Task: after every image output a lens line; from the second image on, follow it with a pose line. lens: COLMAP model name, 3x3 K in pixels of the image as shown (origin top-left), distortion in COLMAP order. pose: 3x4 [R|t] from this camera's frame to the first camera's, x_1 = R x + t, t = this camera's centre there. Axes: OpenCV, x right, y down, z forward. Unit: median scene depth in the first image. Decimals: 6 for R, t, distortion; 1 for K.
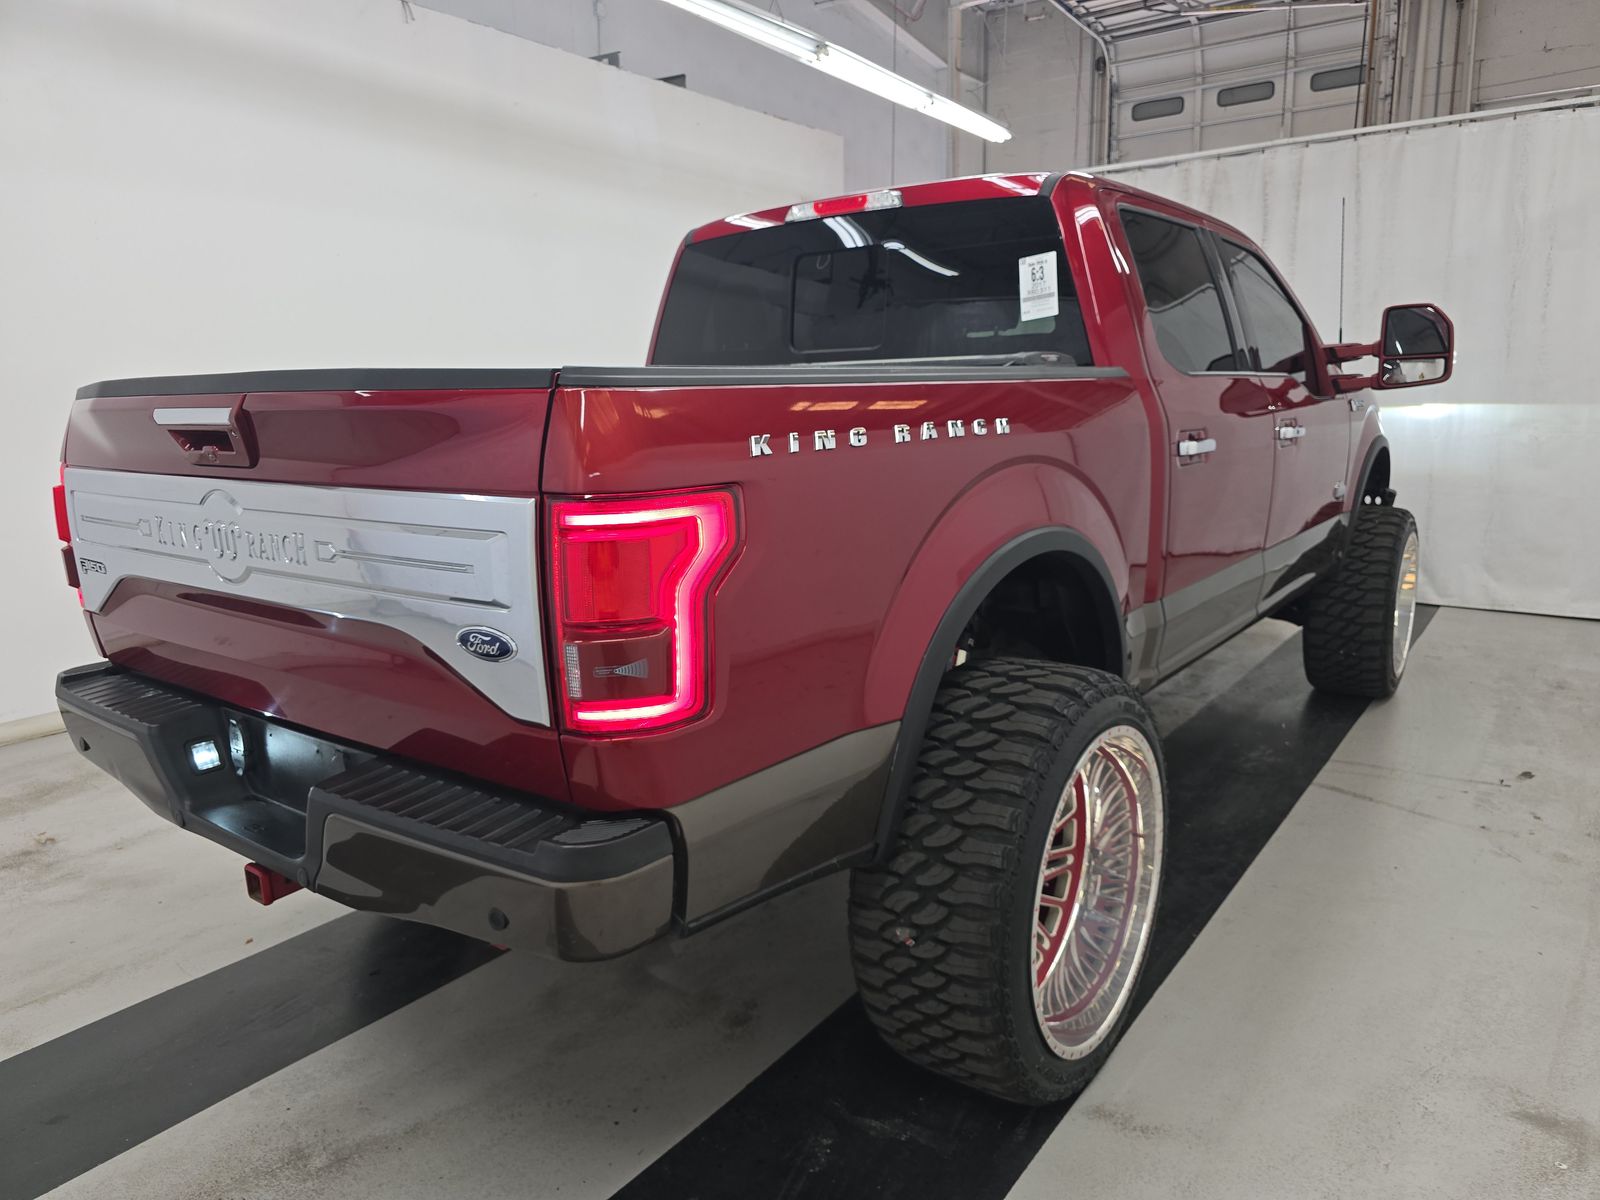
lens RADIAL K [[1082.5, 0, 800.0], [0, 1082.5, 600.0], [0, 0, 1]] dist [0.028422, -0.031949]
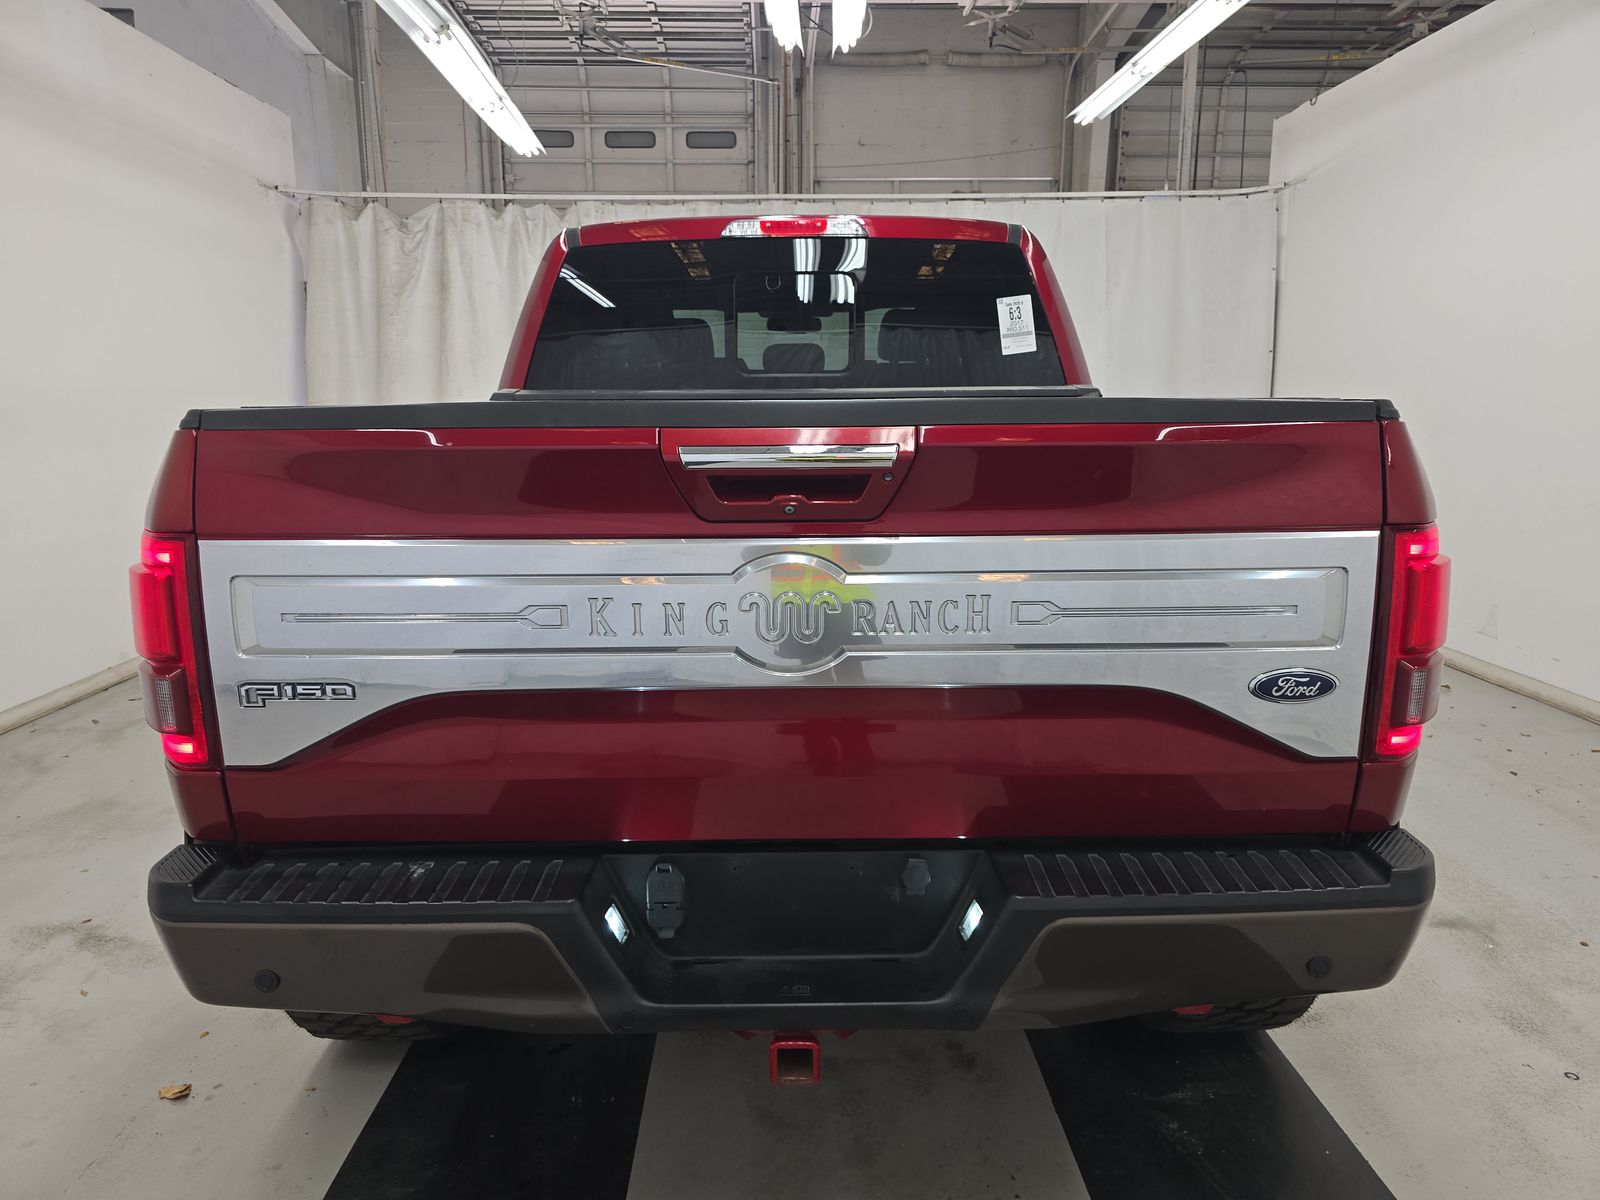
lens RADIAL K [[1076.2, 0, 800.0], [0, 1076.2, 600.0], [0, 0, 1]] dist [0.042237, -0.043492]
pose [[0.792677, -0.094580, 0.602261, -0.324555], [0.104406, 0.994358, 0.018741, -0.026501], [-0.600635, 0.048024, 0.798080, 0.132972]]
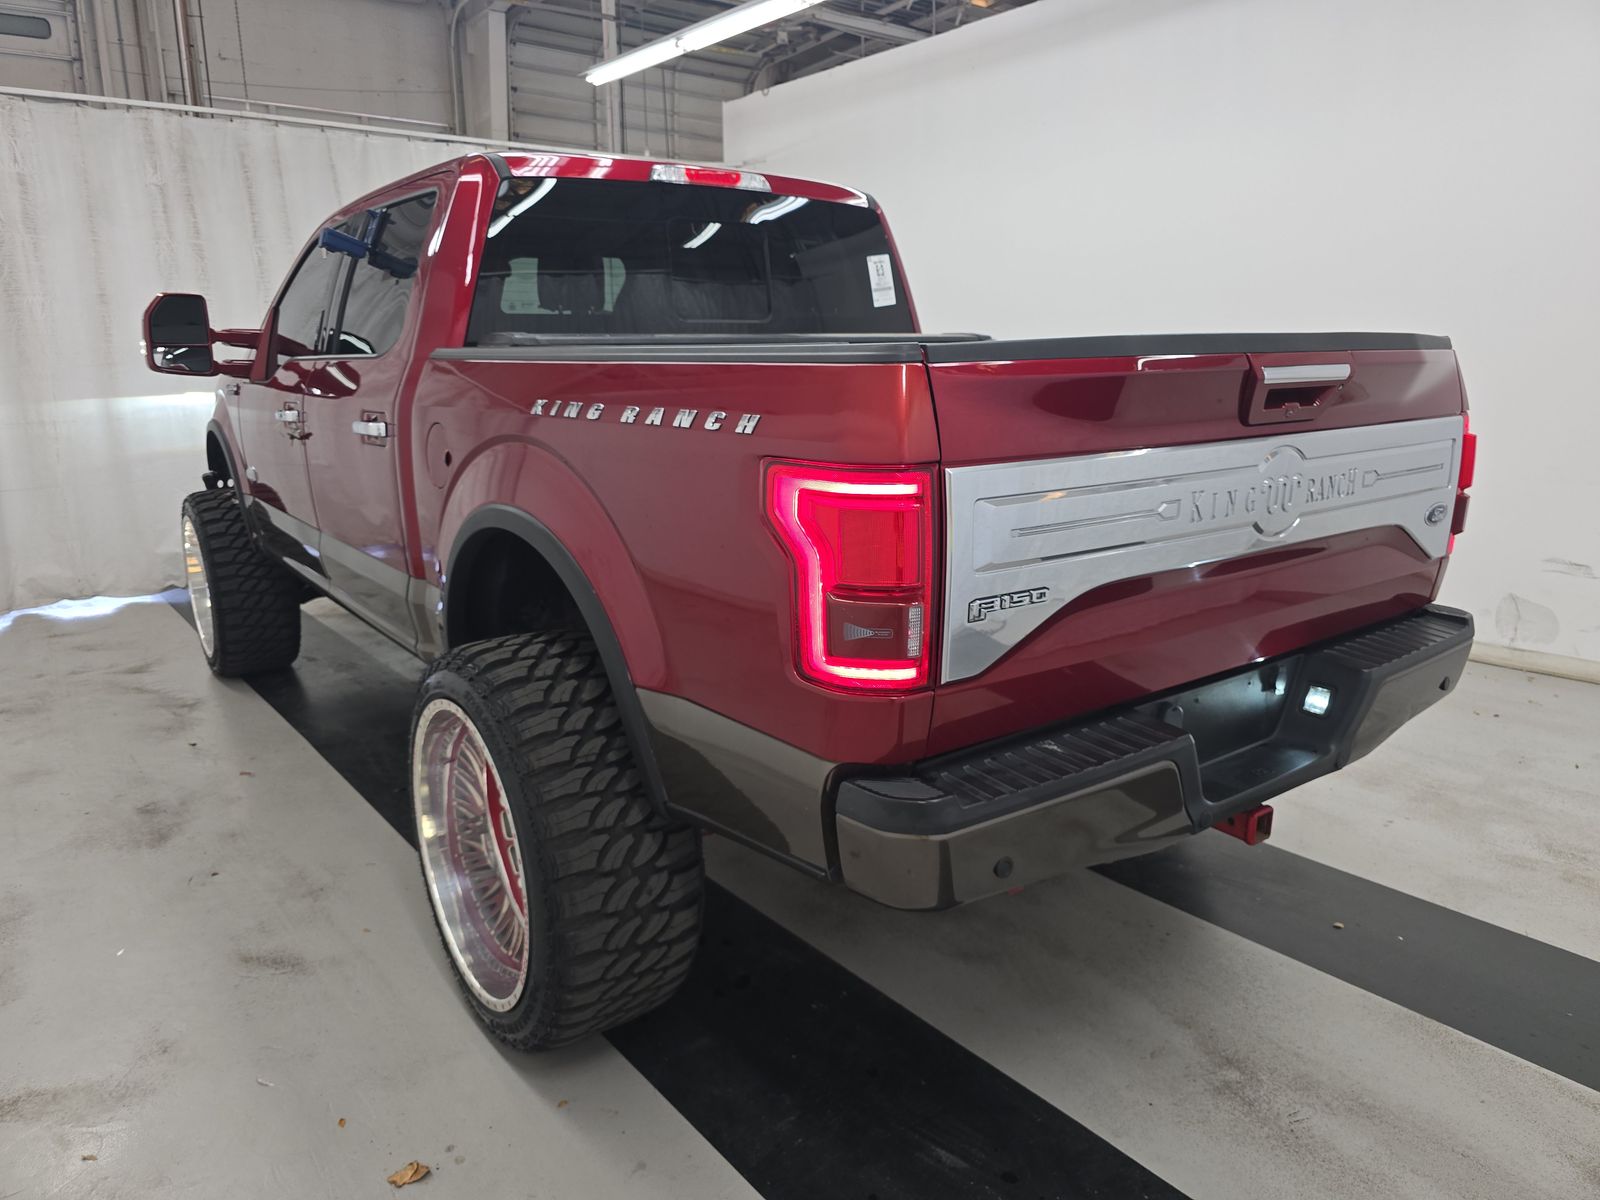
lens RADIAL K [[1082.5, 0, 800.0], [0, 1082.5, 600.0], [0, 0, 1]] dist [0.028422, -0.031949]
pose [[0.269982, -0.195820, 0.942743, -0.549122], [0.184714, 0.971449, 0.148885, -0.065264], [-0.944982, 0.133942, 0.298444, 0.379986]]
